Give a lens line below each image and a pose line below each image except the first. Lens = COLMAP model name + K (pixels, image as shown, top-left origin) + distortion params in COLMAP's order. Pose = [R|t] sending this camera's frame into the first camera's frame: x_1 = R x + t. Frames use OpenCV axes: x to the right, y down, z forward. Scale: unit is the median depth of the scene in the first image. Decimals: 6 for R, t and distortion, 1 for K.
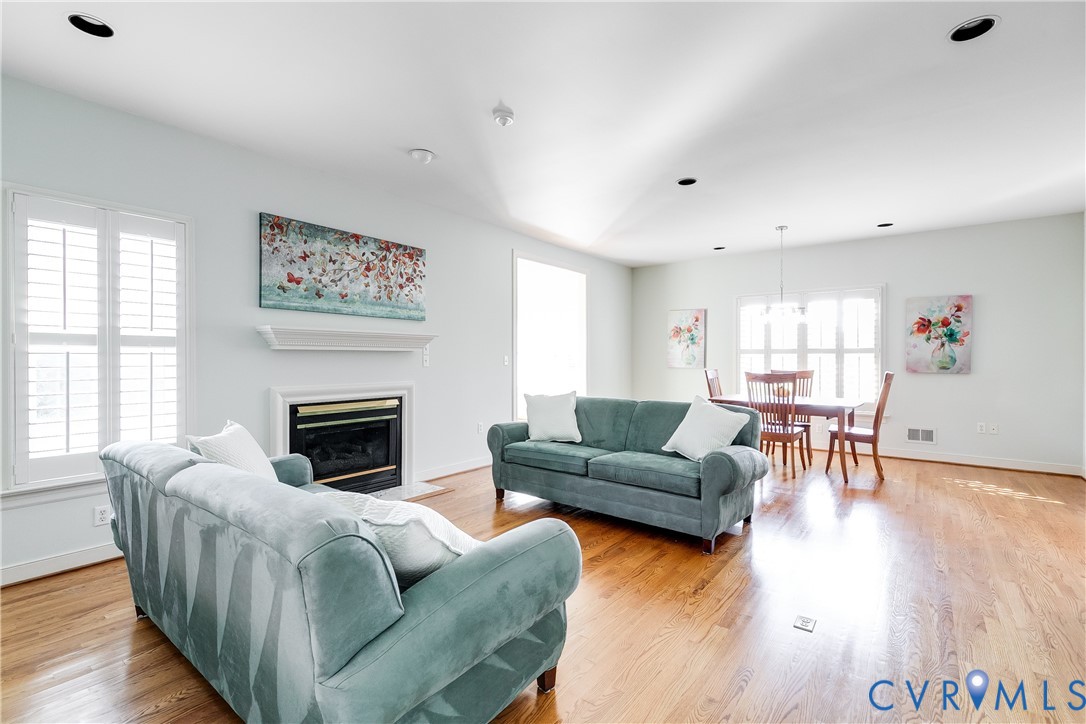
lens RADIAL K [[492.3, 0, 542.1], [0, 492.3, 357.6], [0, 0, 1]] dist [0.005232, -0.001205]
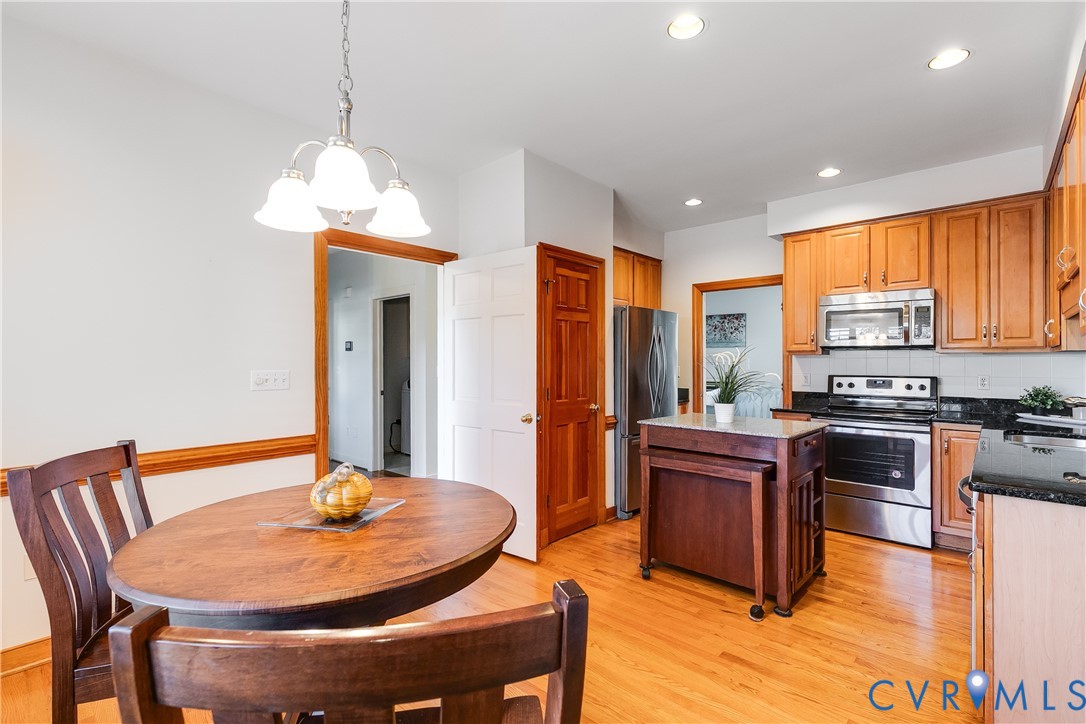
lens RADIAL K [[492.3, 0, 547.7], [0, 492.3, 359.4], [0, 0, 1]] dist [0.005232, -0.001205]
pose [[-0.070622, -0.003146, -0.997498, 2.346000], [0.002131, 0.999992, -0.003305, -0.021797], [0.997501, -0.002359, -0.070615, 0.379507]]
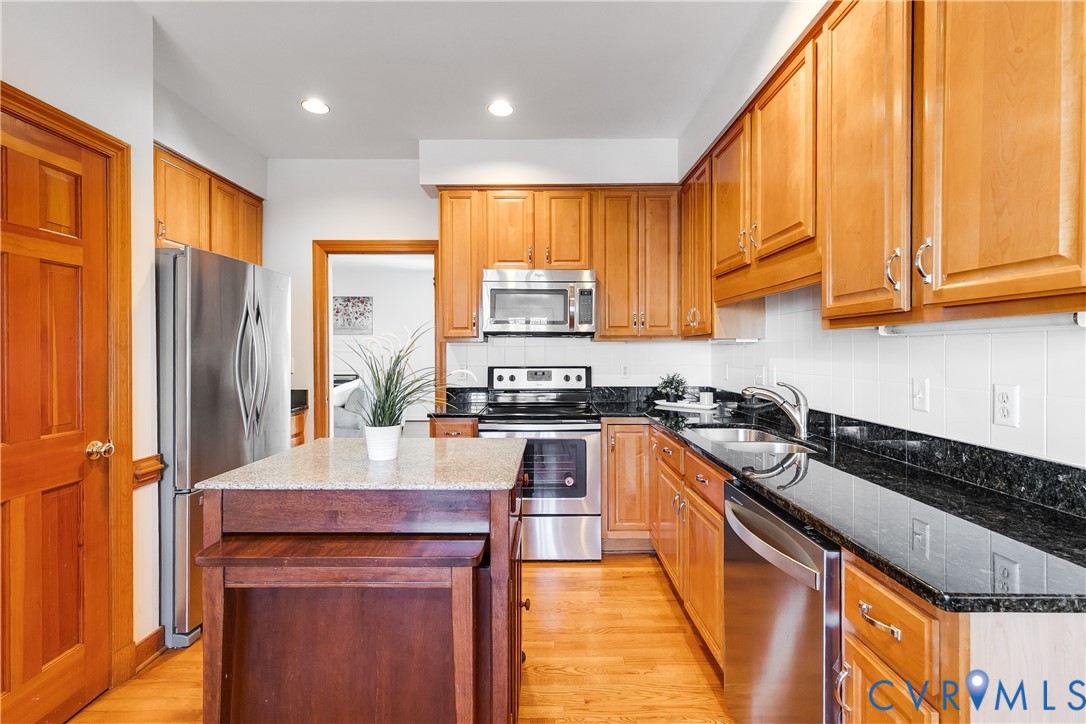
lens RADIAL K [[492.3, 0, 547.4], [0, 492.3, 352.1], [0, 0, 1]] dist [0.005232, -0.001205]
pose [[0.621187, 0.002152, -0.783660, 2.019887], [0.003896, 0.999975, 0.005834, -0.021222], [0.783653, -0.006678, 0.621163, 0.439162]]
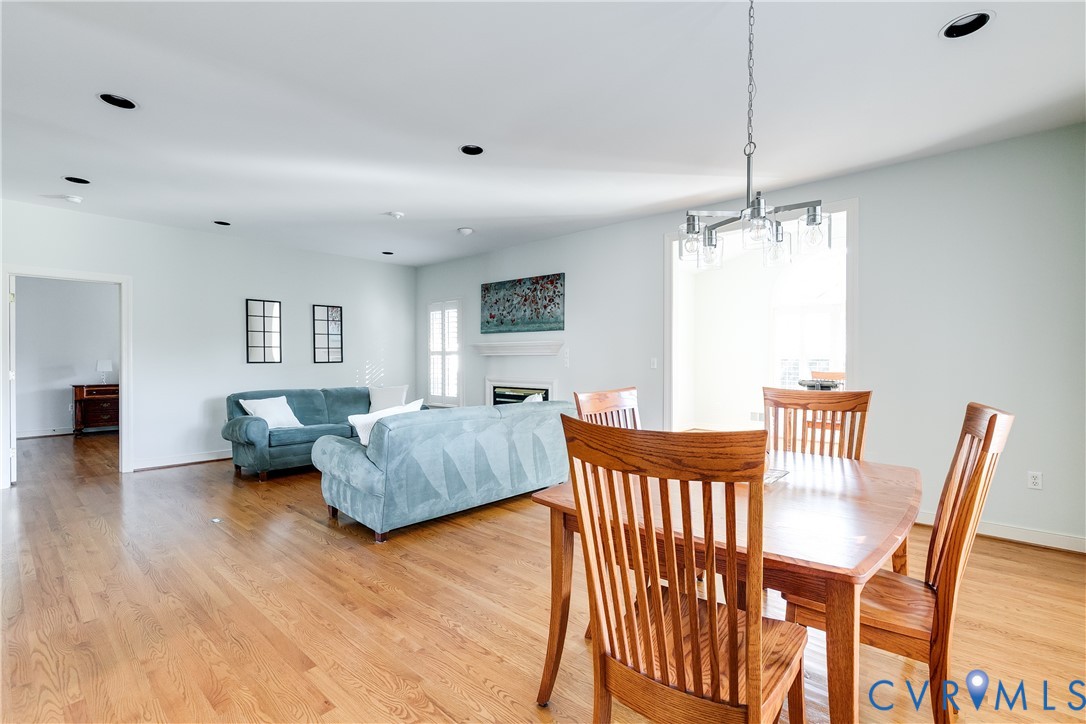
lens RADIAL K [[492.3, 0, 541.1], [0, 492.3, 365.1], [0, 0, 1]] dist [0.005232, -0.001205]
pose [[-0.064036, 0.007275, -0.997921, 1.241911], [-0.000353, 0.999973, 0.007313, 0.006103], [0.997948, 0.000820, -0.064031, 1.257831]]
